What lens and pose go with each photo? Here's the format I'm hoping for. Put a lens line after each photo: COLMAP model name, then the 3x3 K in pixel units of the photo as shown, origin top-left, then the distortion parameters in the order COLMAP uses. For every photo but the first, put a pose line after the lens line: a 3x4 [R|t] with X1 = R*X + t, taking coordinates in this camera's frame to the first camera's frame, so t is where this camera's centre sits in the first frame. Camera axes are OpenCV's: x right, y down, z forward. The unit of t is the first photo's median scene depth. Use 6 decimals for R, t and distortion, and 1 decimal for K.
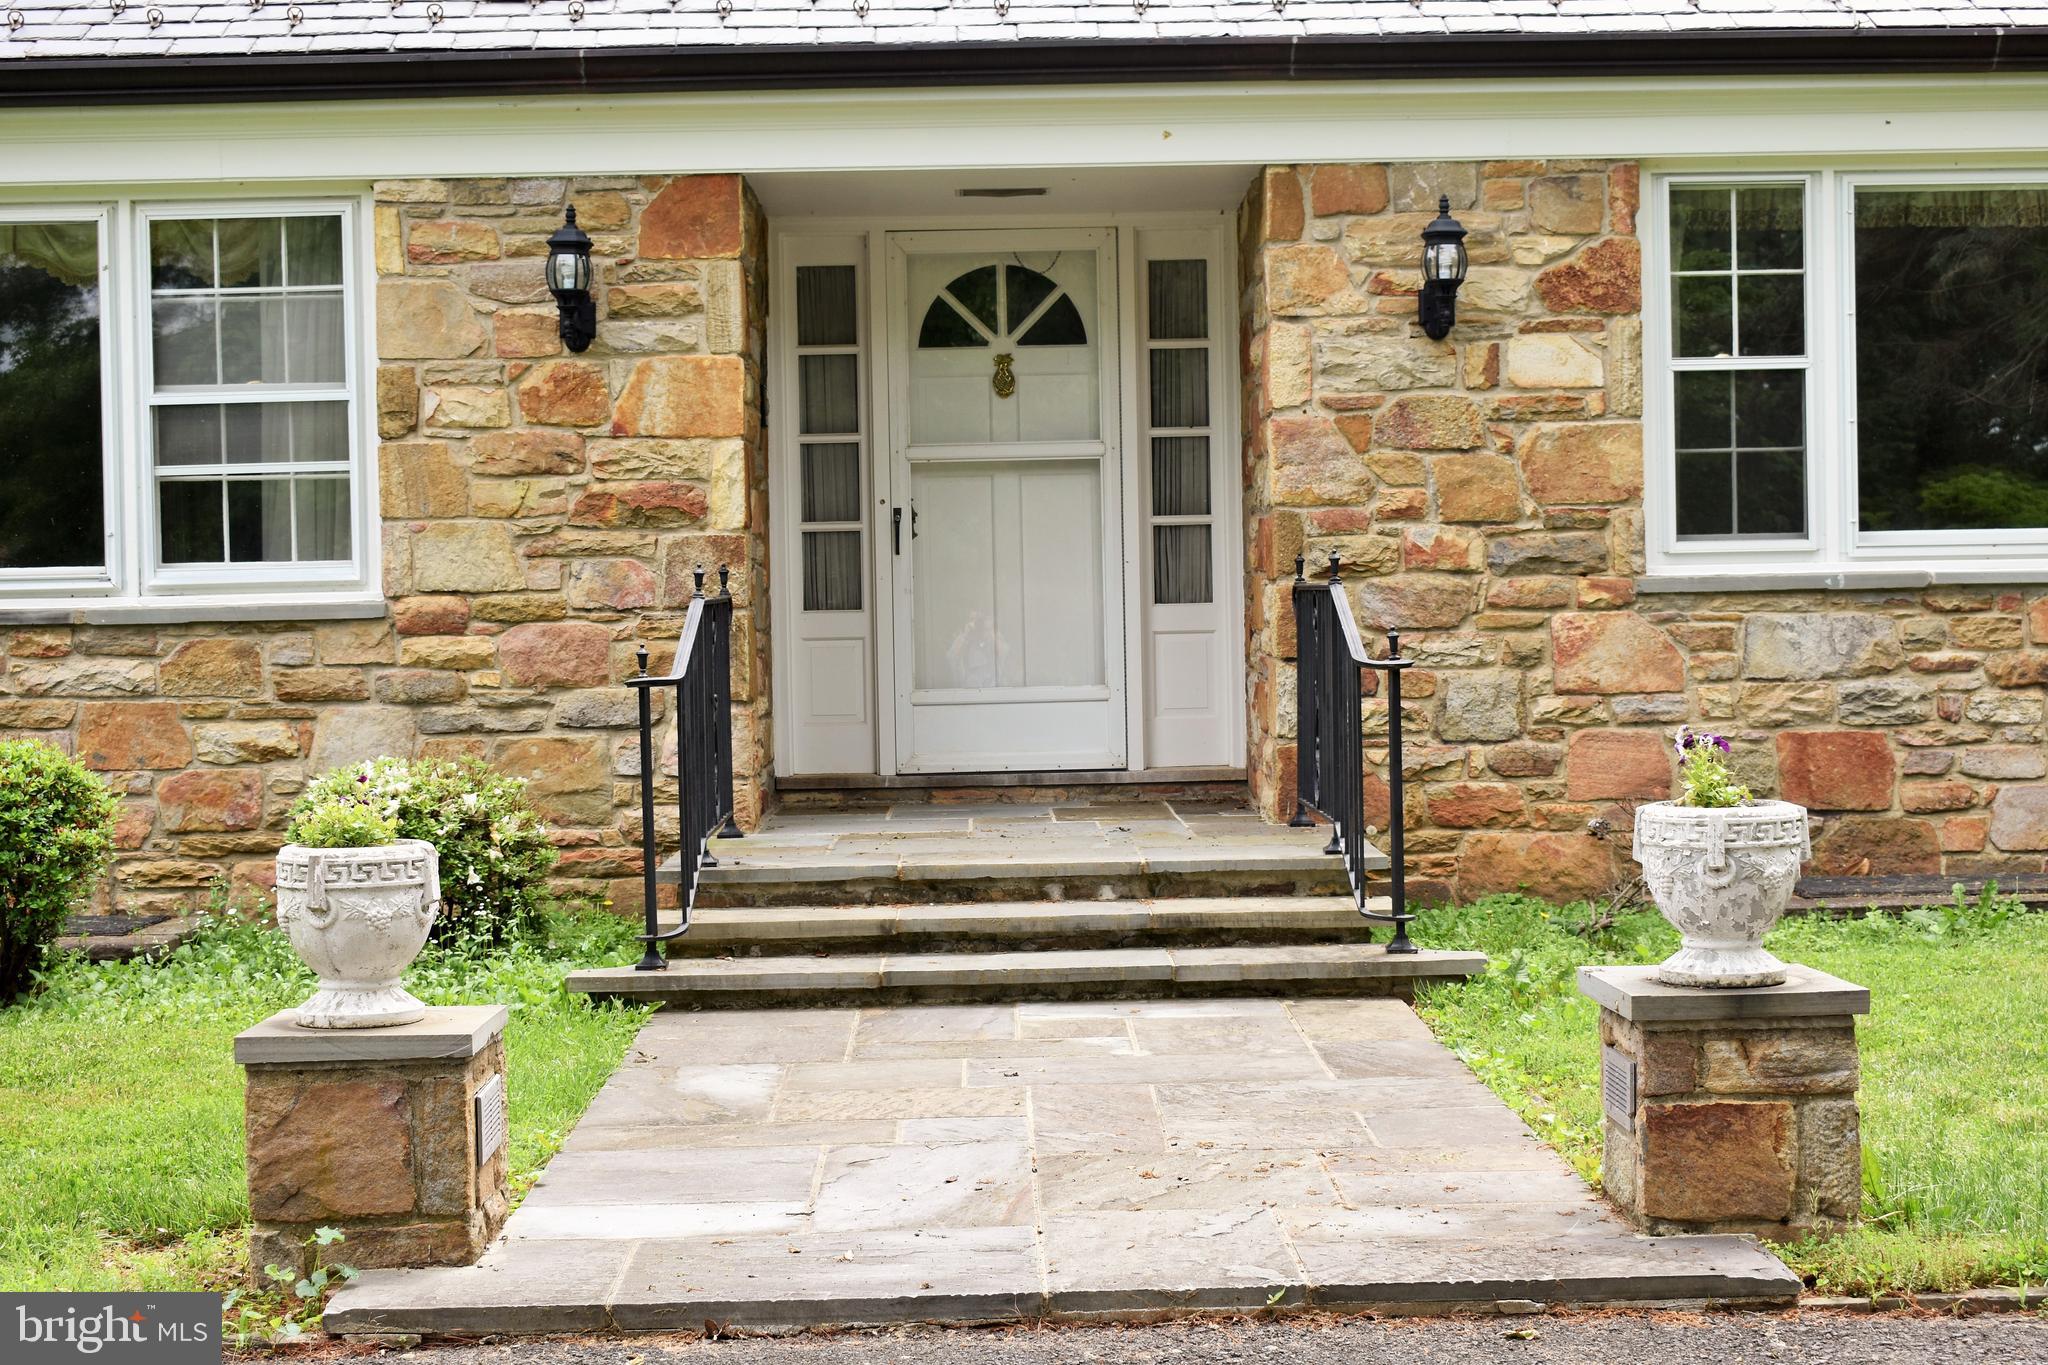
lens RADIAL K [[3082.9, 0, 1024.0], [0, 3082.9, 682.5], [0, 0, 1]] dist [-0.021445, 0.044163]
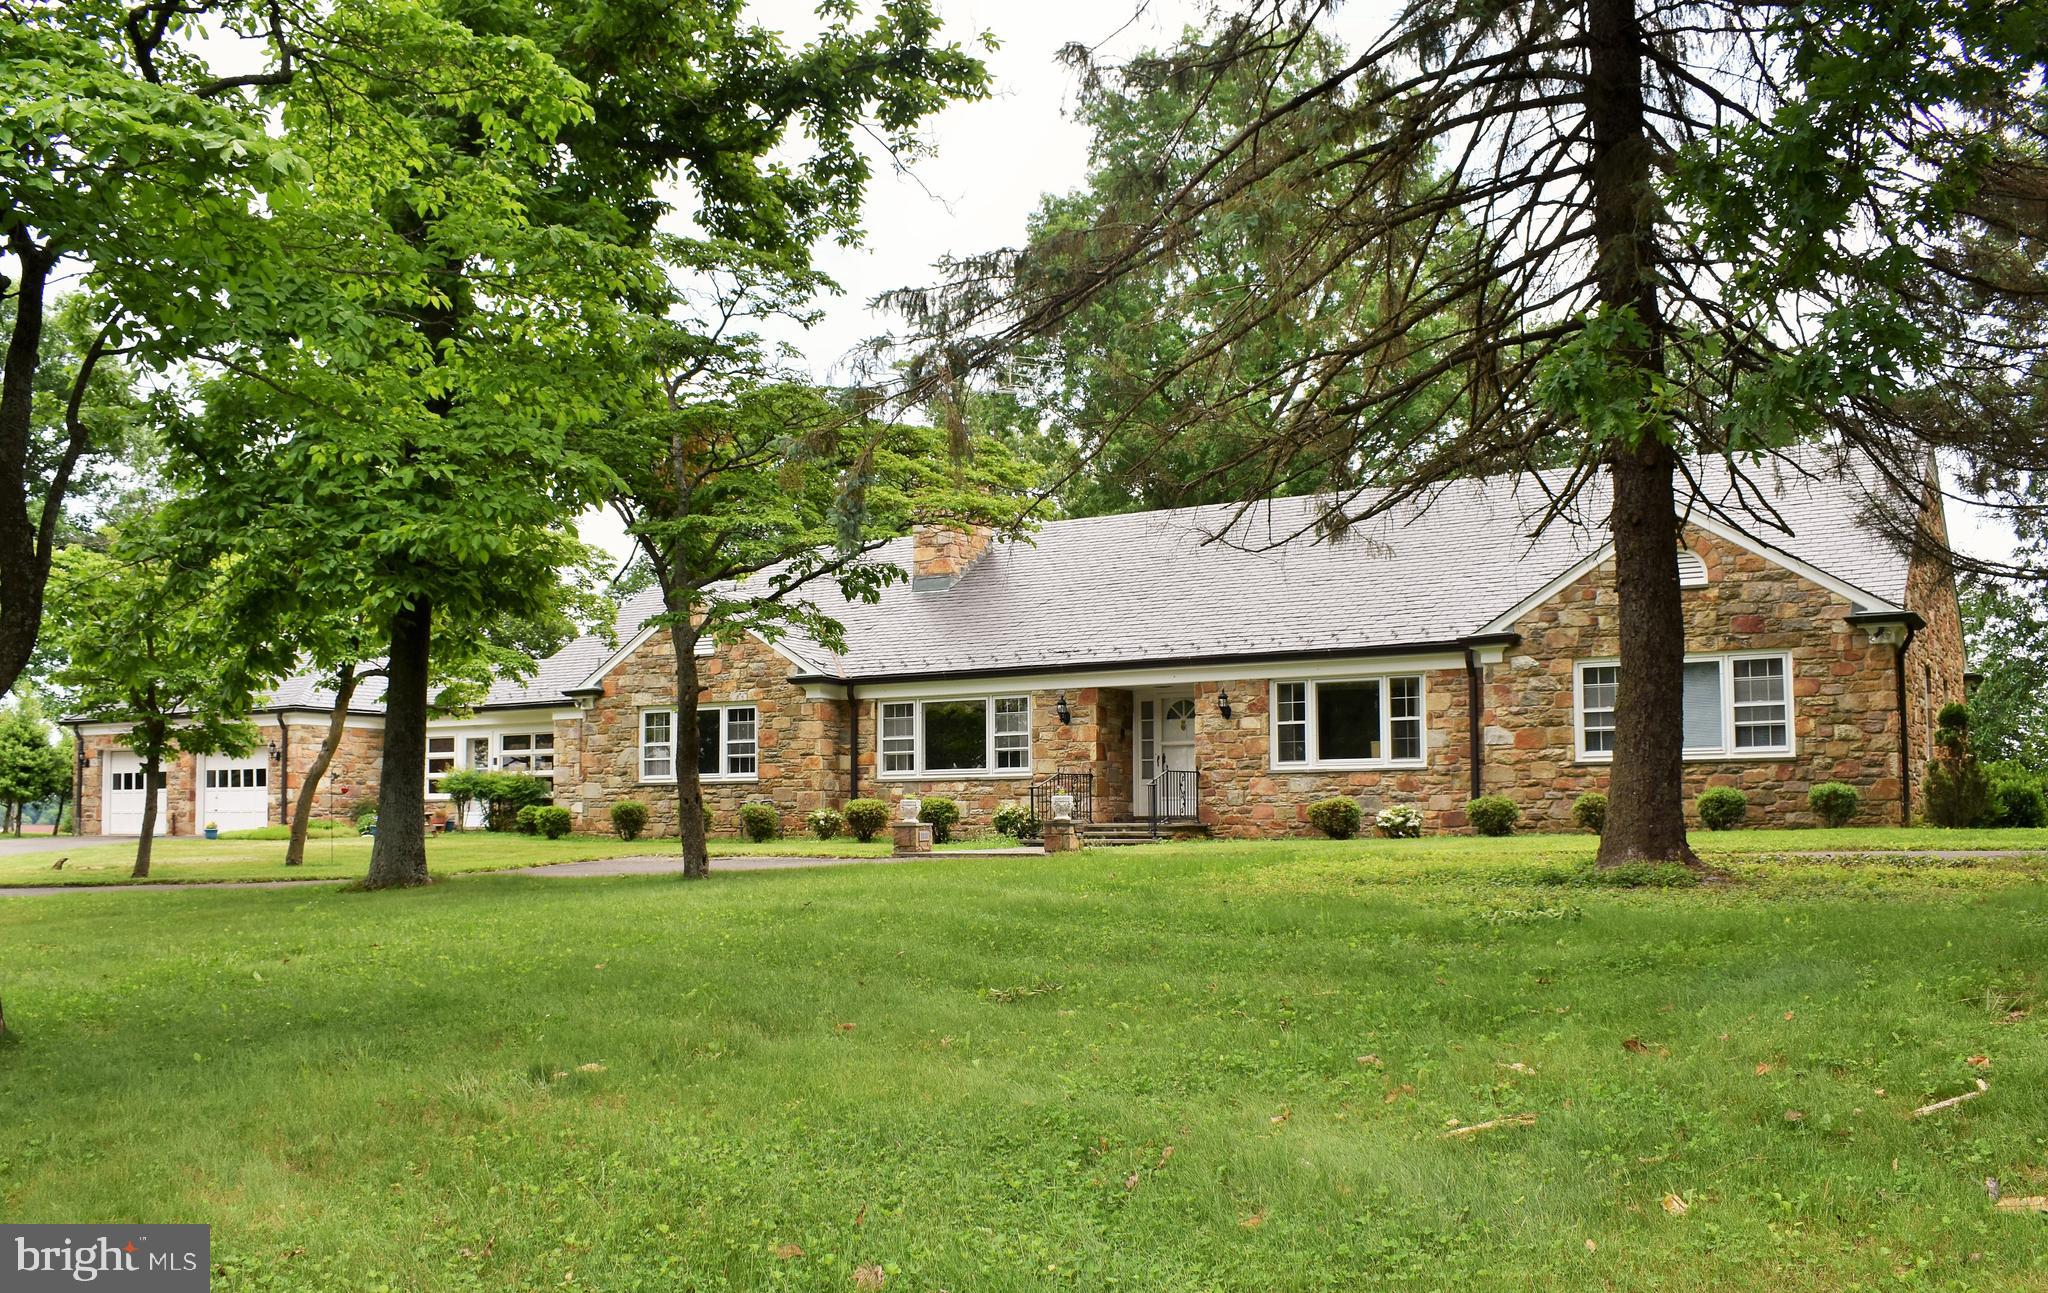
lens RADIAL K [[1802.2, 0, 1016.5], [0, 1802.2, 715.7], [0, 0, 1]] dist [-0.090812, 0.003752]
pose [[0.843760, -0.017642, -0.536430, 1.483419], [-0.023998, 0.997220, -0.070544, 0.092864], [0.536183, 0.072396, 0.840991, -1.627757]]
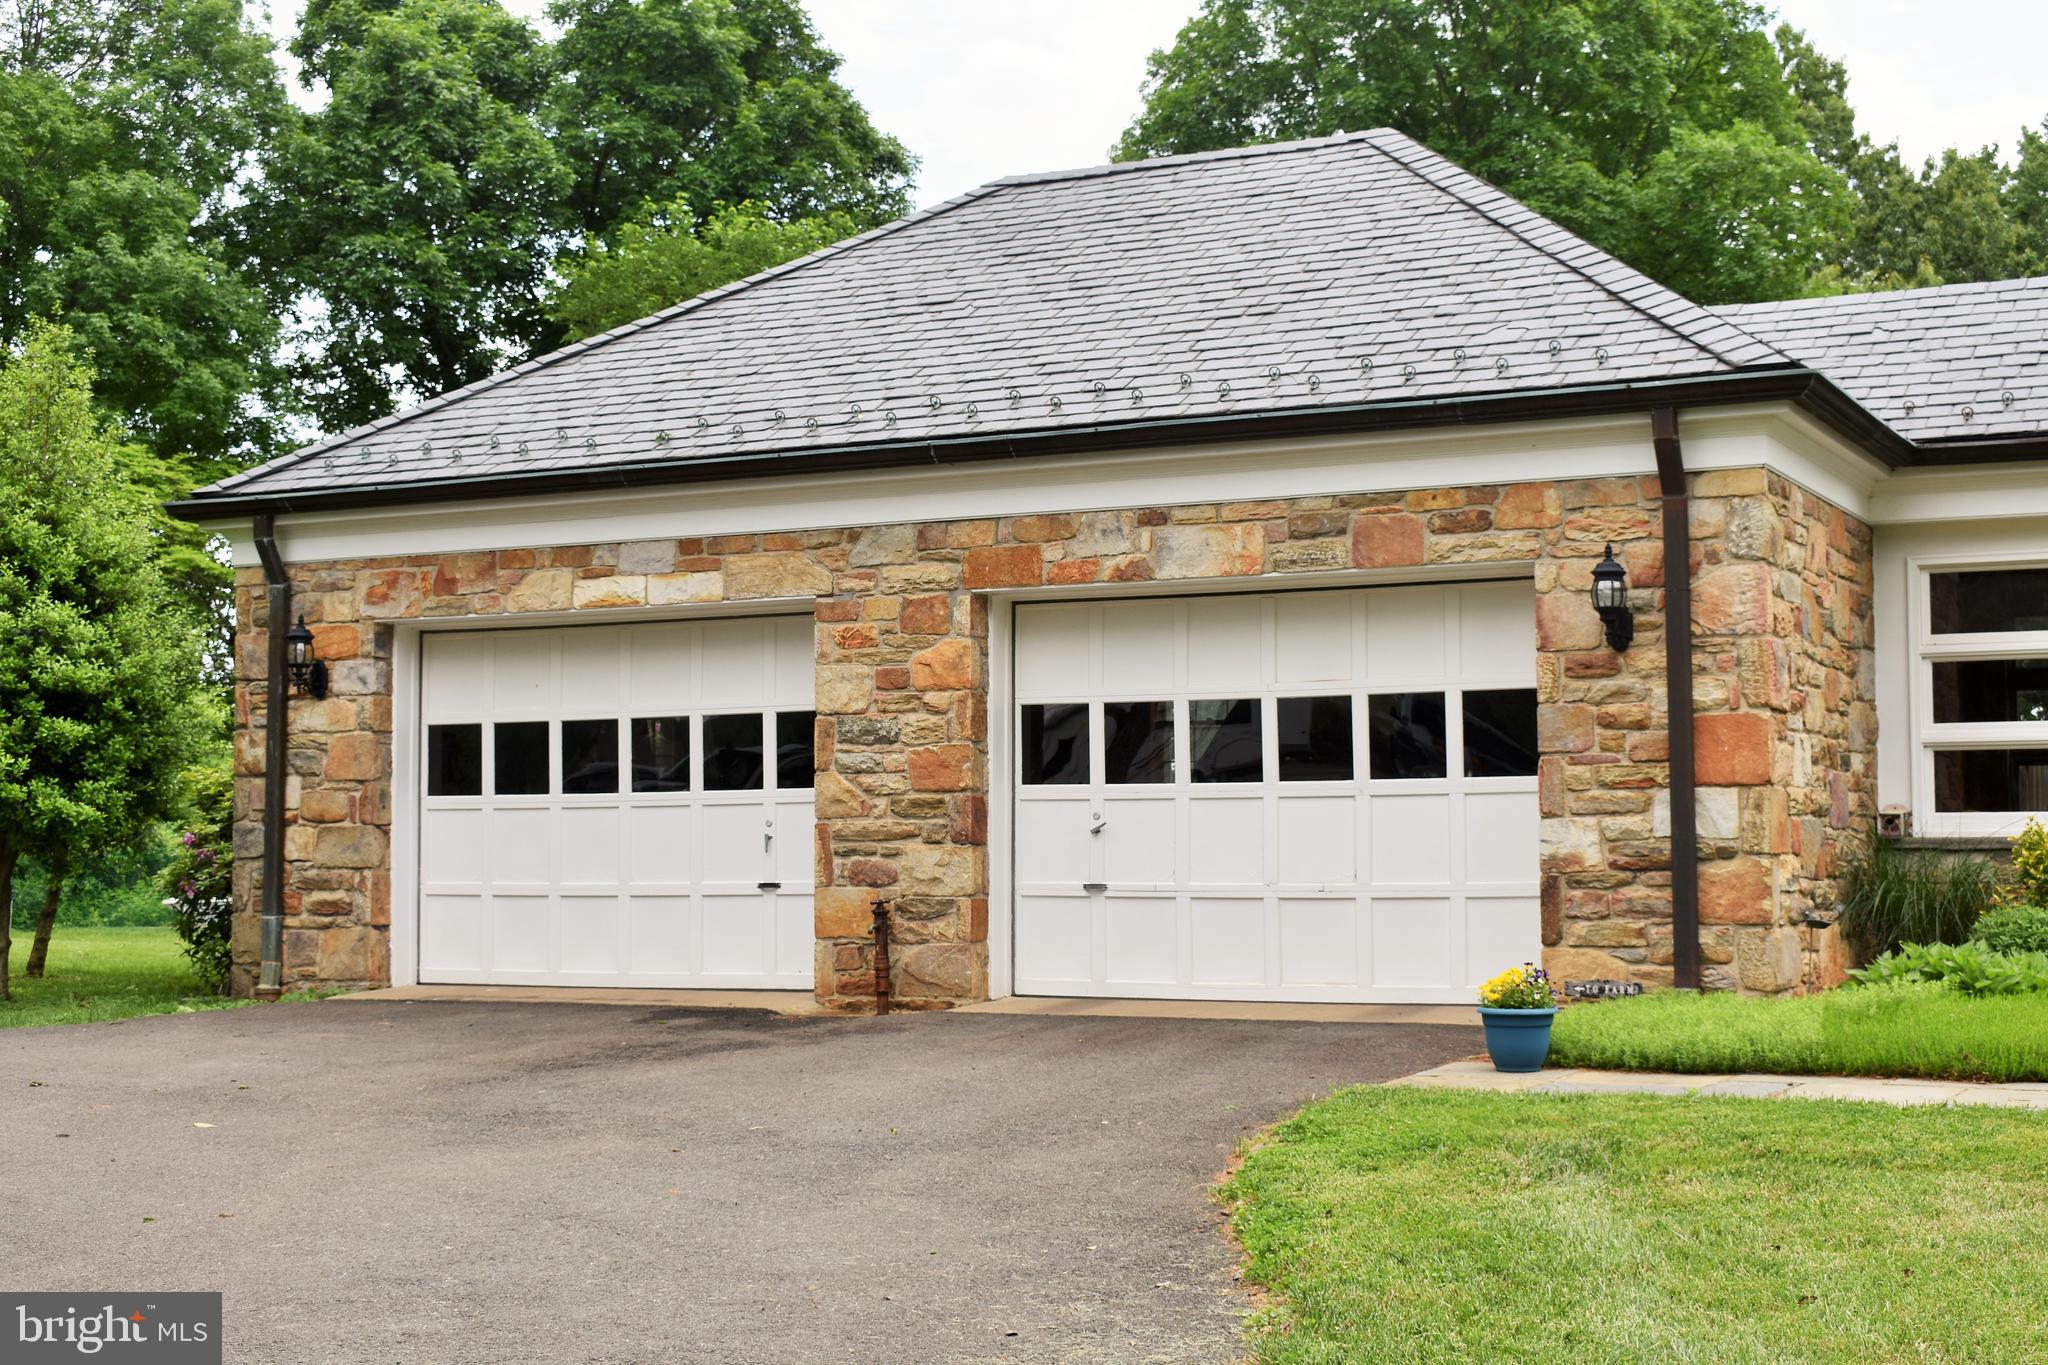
lens RADIAL K [[2822.9, 0, 1024.0], [0, 2822.9, 682.5], [0, 0, 1]] dist [-0.018291, -0.051538]
pose [[0.877221, -0.013046, -0.479910, -1.900866], [-0.025088, 0.997019, -0.072963, 0.065885], [0.479431, 0.076045, 0.874278, -0.322788]]
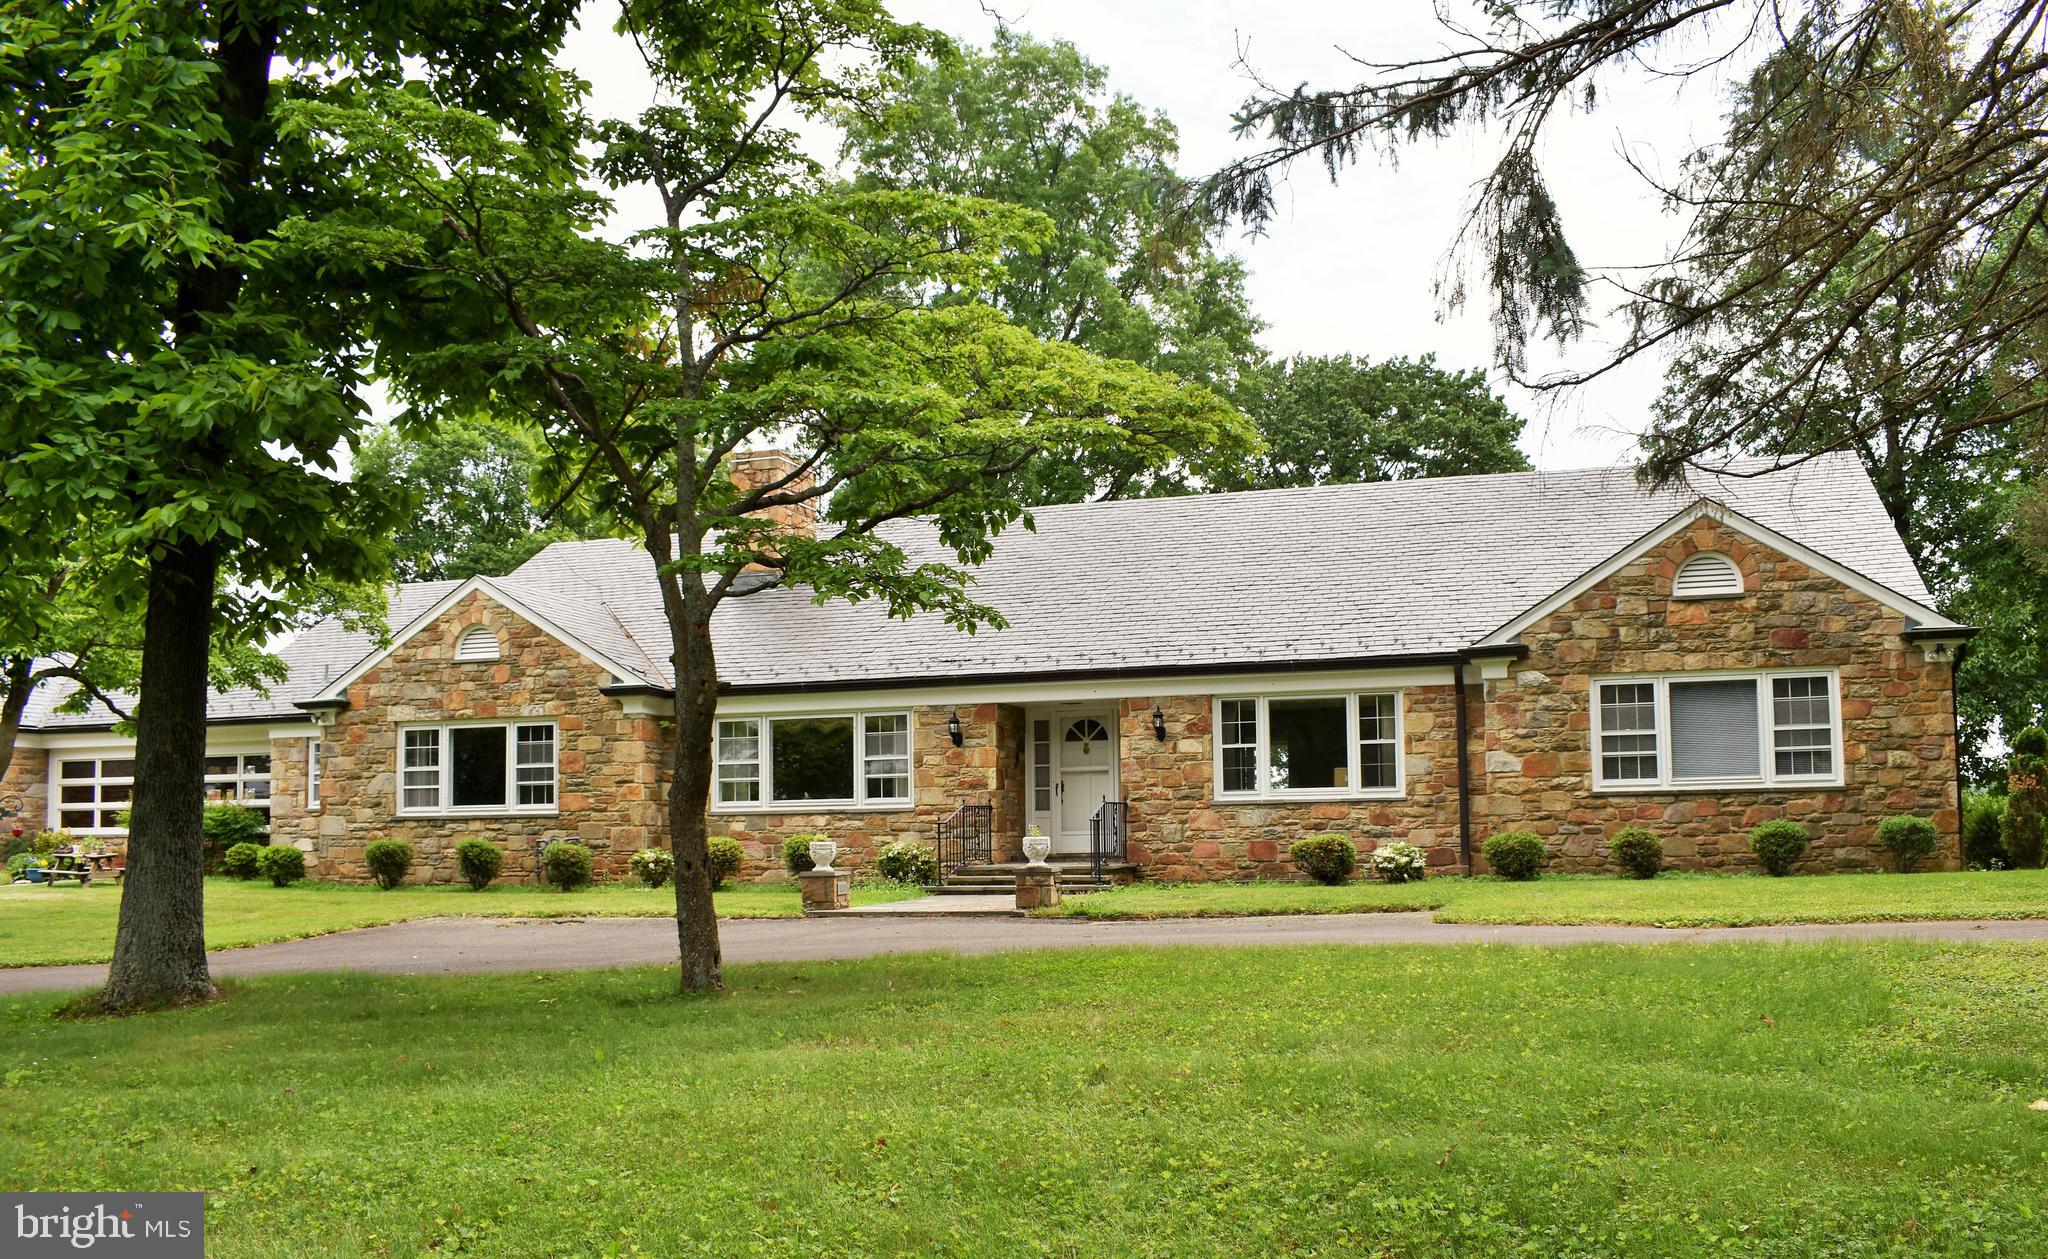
lens RADIAL K [[1637.1, 0, 1087.0], [0, 1637.1, 732.5], [0, 0, 1]] dist [-0.089276, 0.005156]
pose [[0.955910, -0.013916, -0.293331, 0.744009], [-0.010173, 0.996708, -0.080437, 0.054327], [0.293484, 0.079874, 0.952621, -1.167492]]
